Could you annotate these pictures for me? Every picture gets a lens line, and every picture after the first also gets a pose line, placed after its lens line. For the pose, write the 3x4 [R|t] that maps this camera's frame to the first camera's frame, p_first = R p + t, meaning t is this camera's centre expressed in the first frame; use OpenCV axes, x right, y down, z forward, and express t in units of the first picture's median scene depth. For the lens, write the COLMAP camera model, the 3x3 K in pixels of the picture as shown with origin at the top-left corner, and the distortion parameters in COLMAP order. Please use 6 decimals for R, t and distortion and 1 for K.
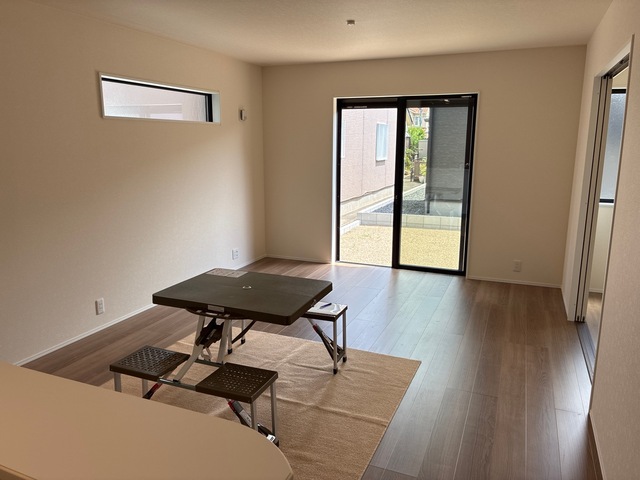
lens RADIAL K [[482.2, 0, 320.0], [0, 482.2, 240.0], [0, 0, 1]] dist [-0.008254, -0.002024]
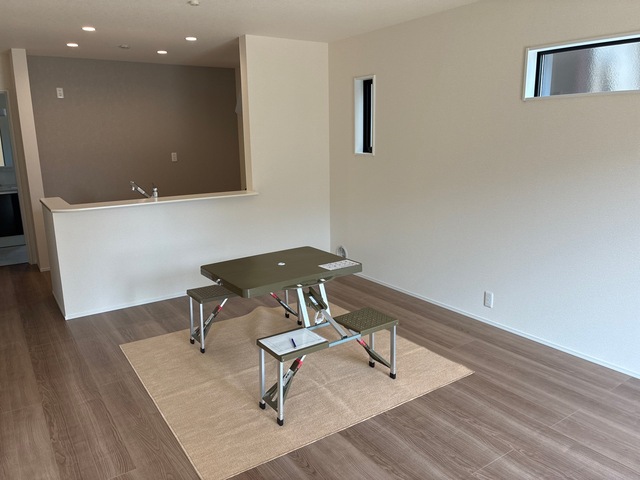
lens RADIAL K [[489.3, 0, 320.0], [0, 489.3, 240.0], [0, 0, 1]] dist [-0.128814, 0.113658]
pose [[-0.539379, 0.180931, -0.822396, 0.519415], [-0.164325, 0.935251, 0.313534, -0.230532], [0.825874, 0.304253, -0.474723, 1.190038]]
